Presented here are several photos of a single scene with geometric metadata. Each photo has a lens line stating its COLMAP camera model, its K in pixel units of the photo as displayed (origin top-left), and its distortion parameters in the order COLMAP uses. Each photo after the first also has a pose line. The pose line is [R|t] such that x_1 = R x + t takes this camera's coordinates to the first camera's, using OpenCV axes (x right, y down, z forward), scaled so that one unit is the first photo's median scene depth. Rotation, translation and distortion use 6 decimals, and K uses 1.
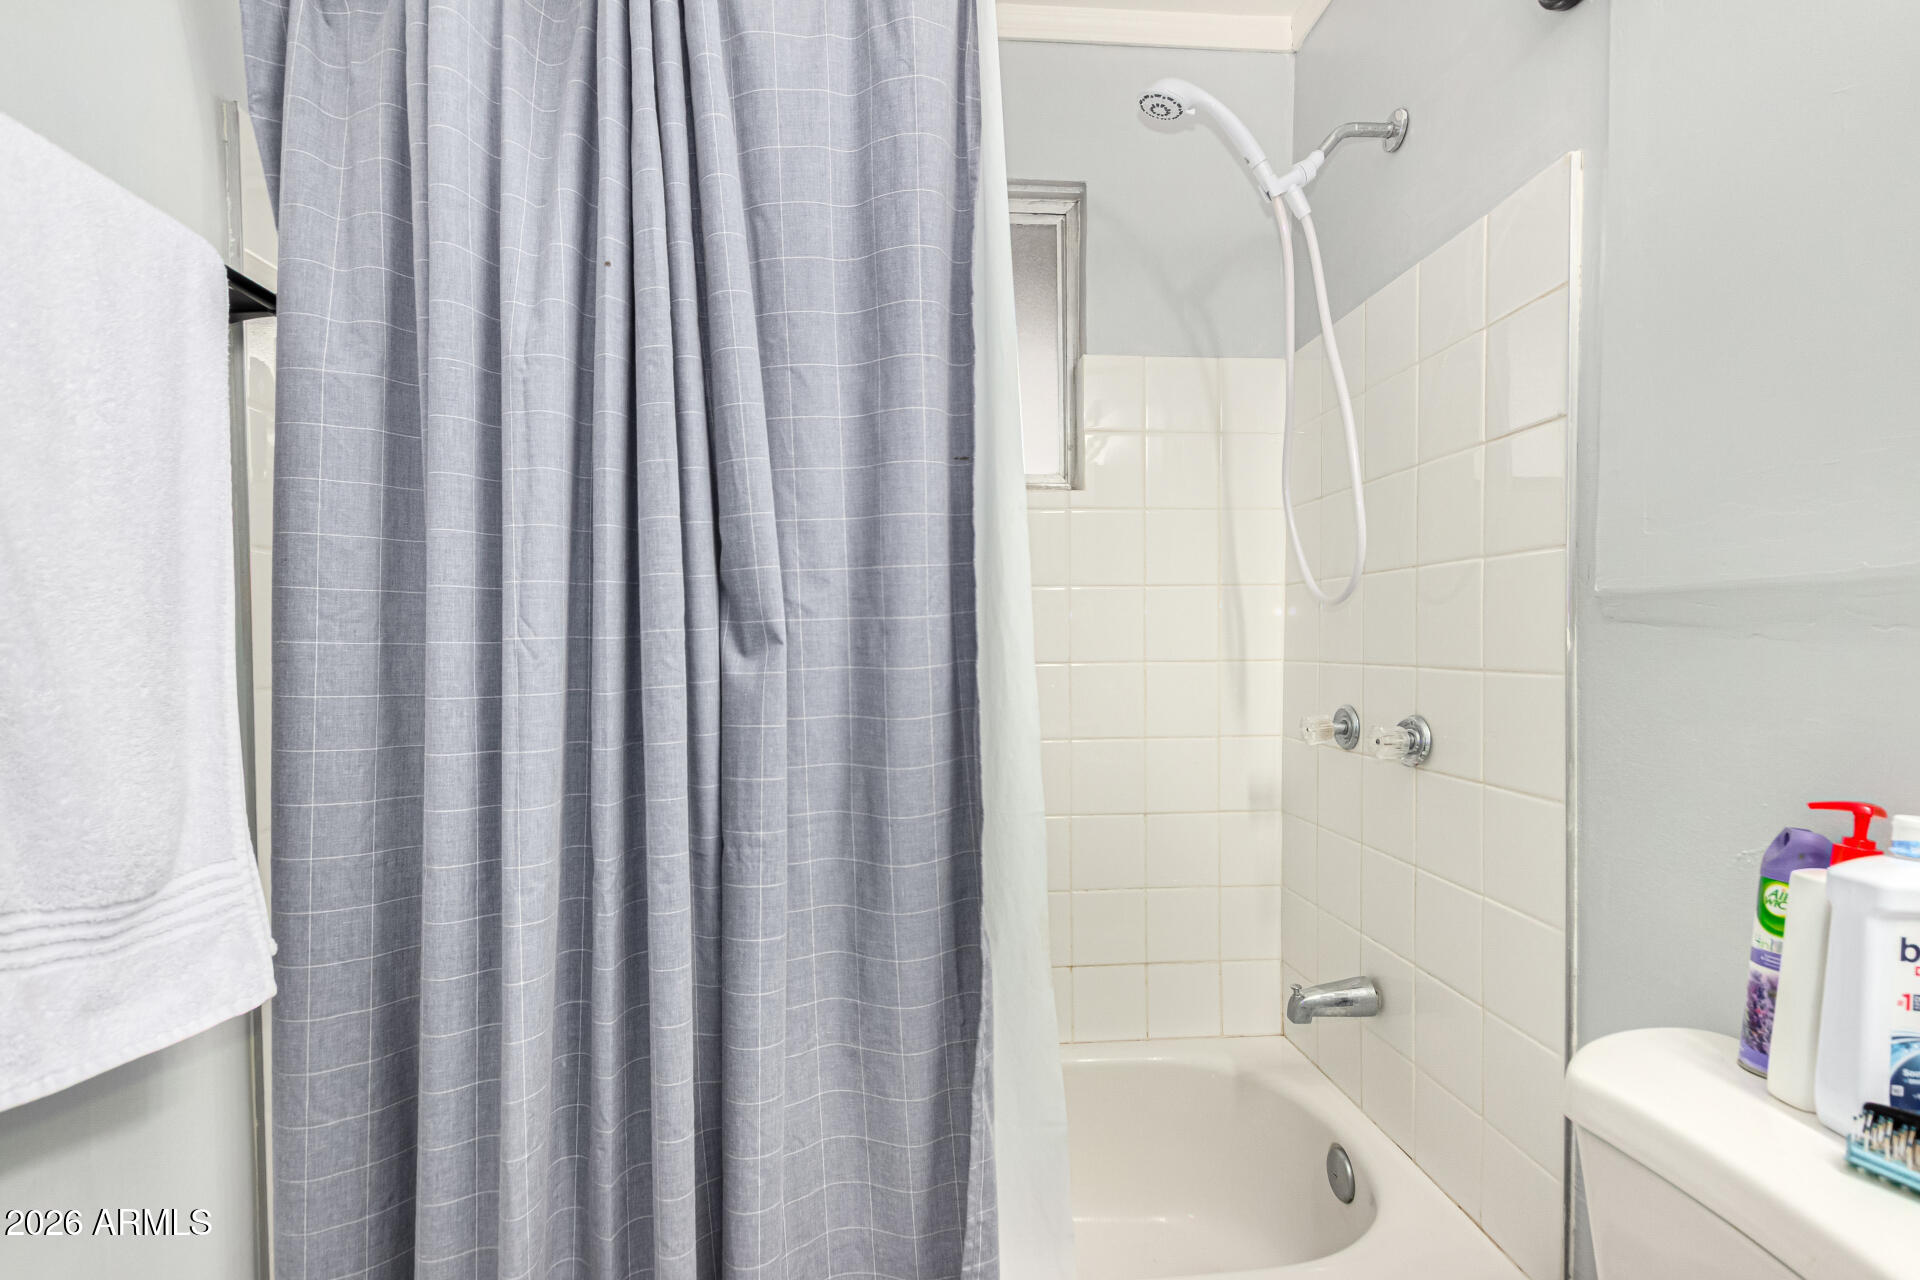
lens RADIAL K [[889.1, 0, 959.2], [0, 889.1, 652.8], [0, 0, 1]] dist [0.008087, -0.002413]
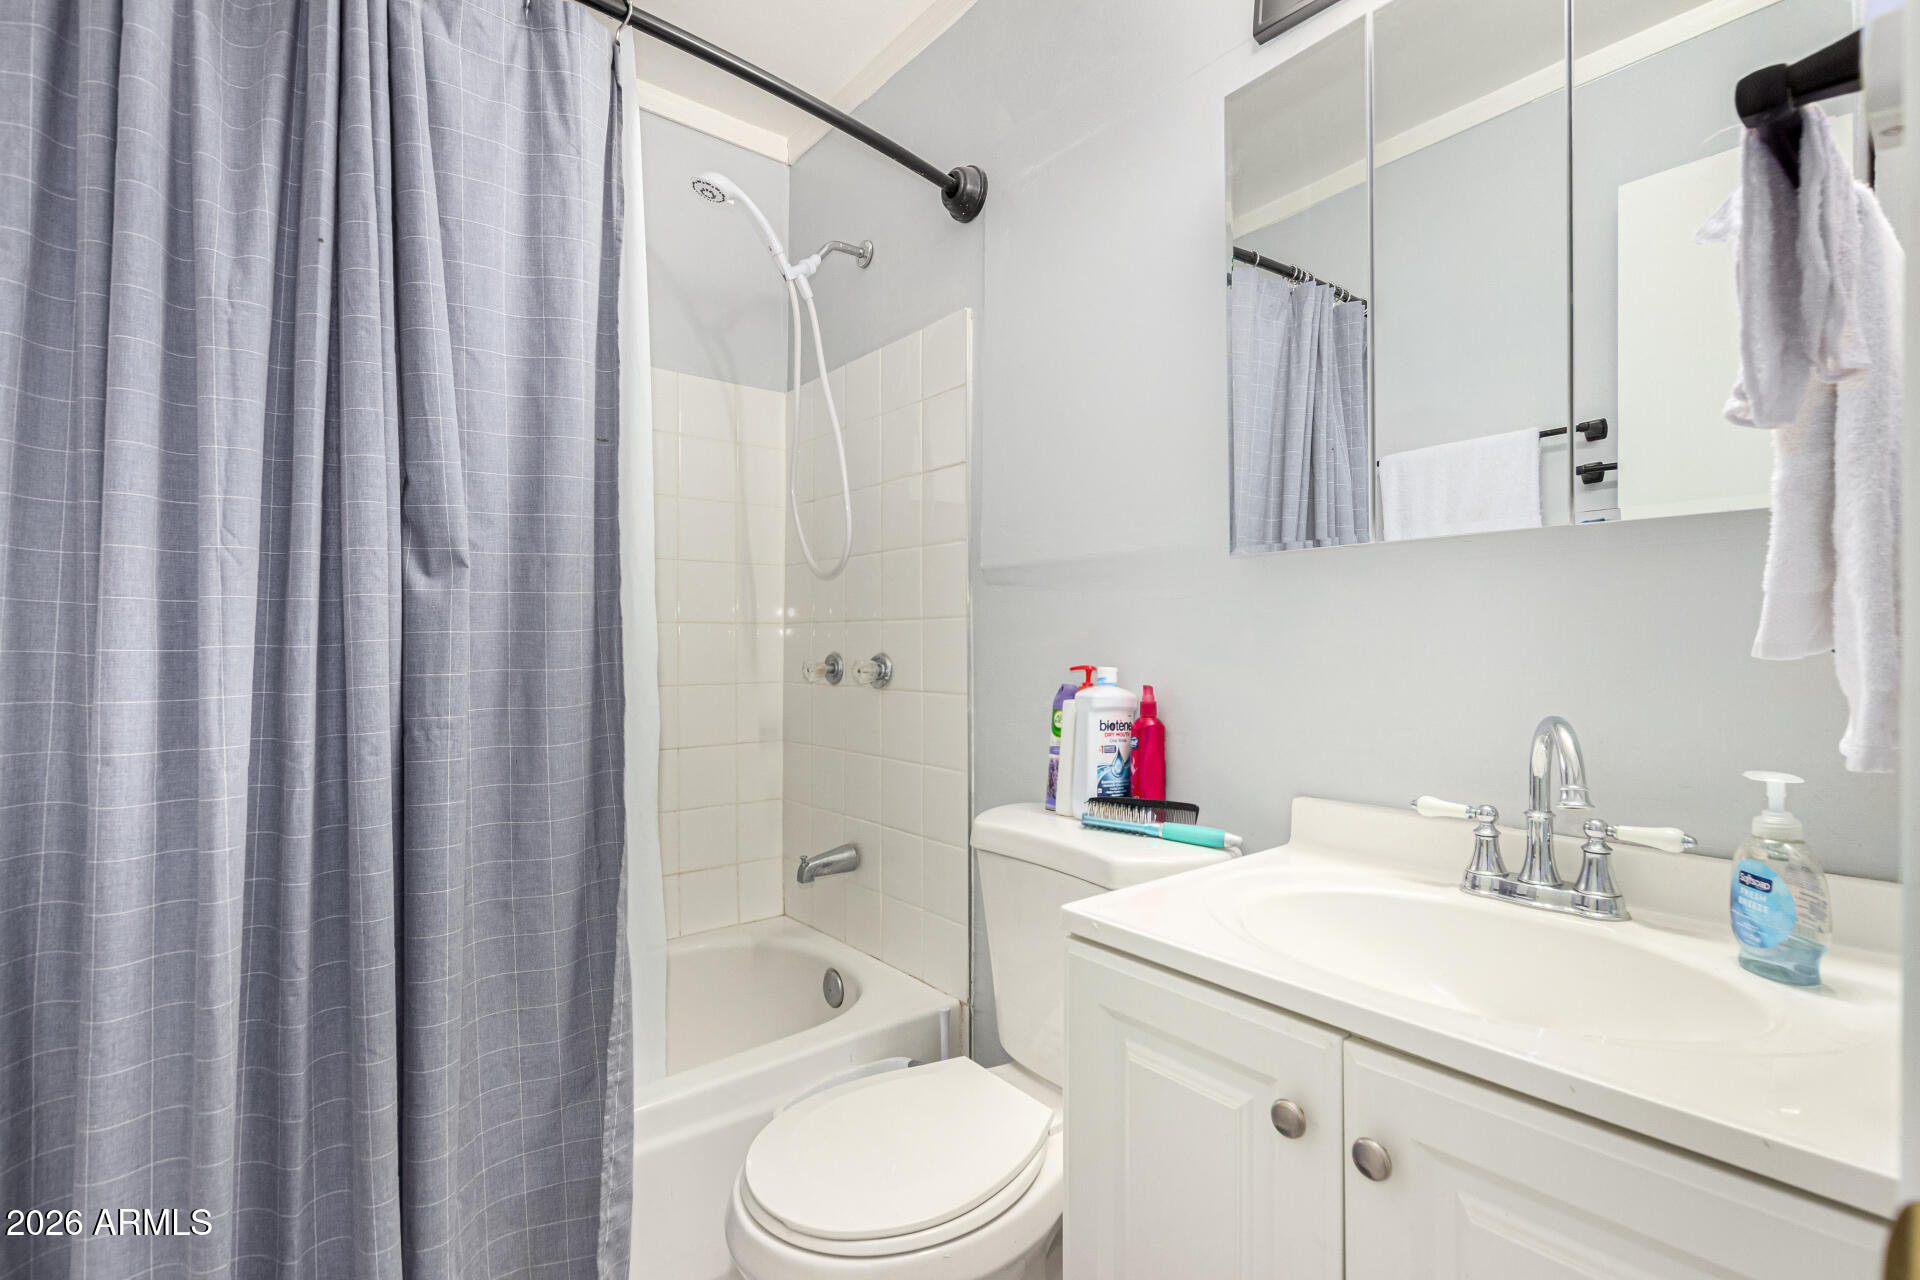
lens RADIAL K [[889.1, 0, 966.5], [0, 889.1, 637.9], [0, 0, 1]] dist [0.008087, -0.002413]
pose [[0.815301, 0.005604, 0.579010, -0.339455], [0.008884, 0.999714, -0.022186, 0.119805], [-0.578969, 0.023232, 0.815019, -0.423127]]
